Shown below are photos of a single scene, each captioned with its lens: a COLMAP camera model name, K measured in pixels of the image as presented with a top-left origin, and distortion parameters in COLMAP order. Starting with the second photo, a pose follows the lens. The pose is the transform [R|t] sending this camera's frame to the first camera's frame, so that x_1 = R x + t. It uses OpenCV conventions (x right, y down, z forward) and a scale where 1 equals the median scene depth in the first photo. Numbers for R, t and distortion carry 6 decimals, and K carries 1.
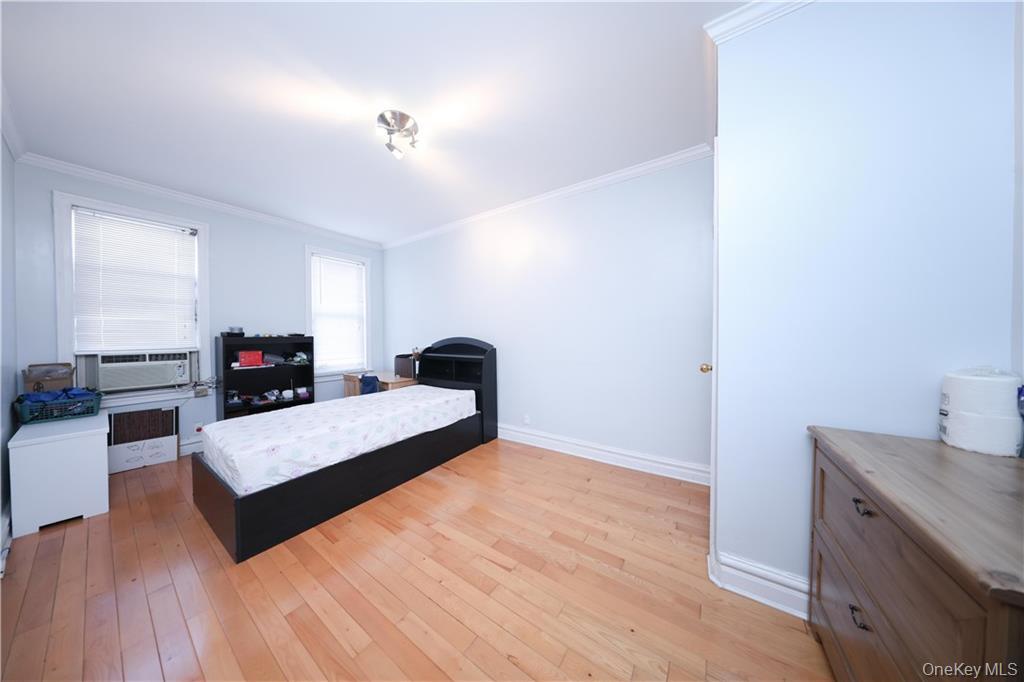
lens RADIAL K [[295.4, 0, 508.7], [0, 295.4, 342.8], [0, 0, 1]] dist [0.001952, -0.000056]
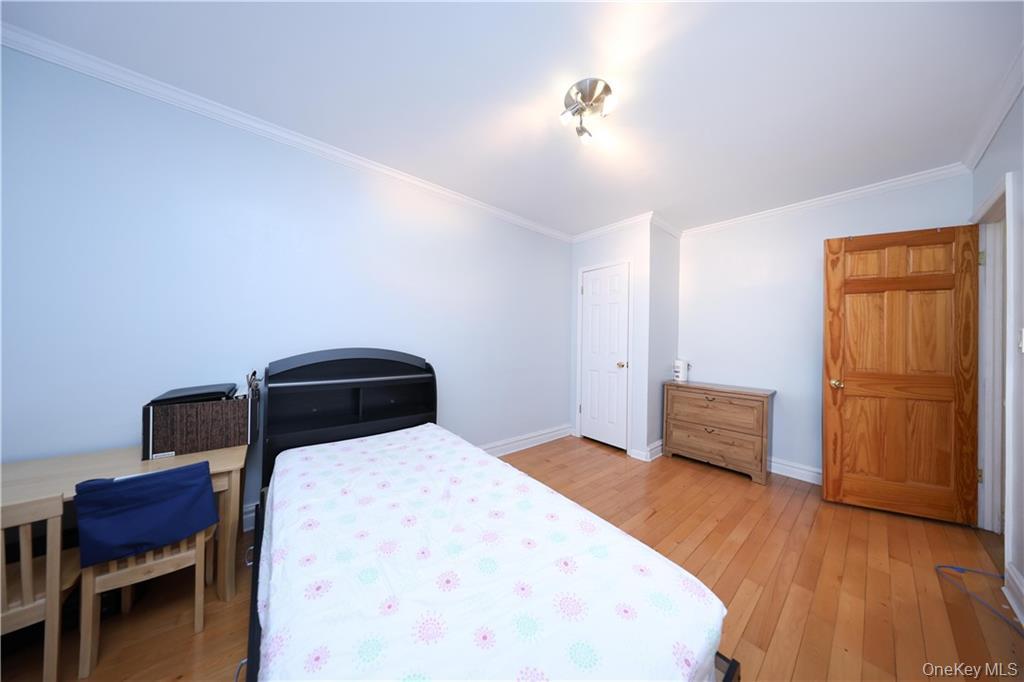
lens RADIAL K [[295.4, 0, 511.8], [0, 295.4, 340.4], [0, 0, 1]] dist [0.001952, -0.000056]
pose [[0.270581, 0.008999, 0.962655, -1.064918], [-0.000197, 0.999957, -0.009292, -0.048043], [-0.962697, 0.002325, 0.270571, 0.849058]]
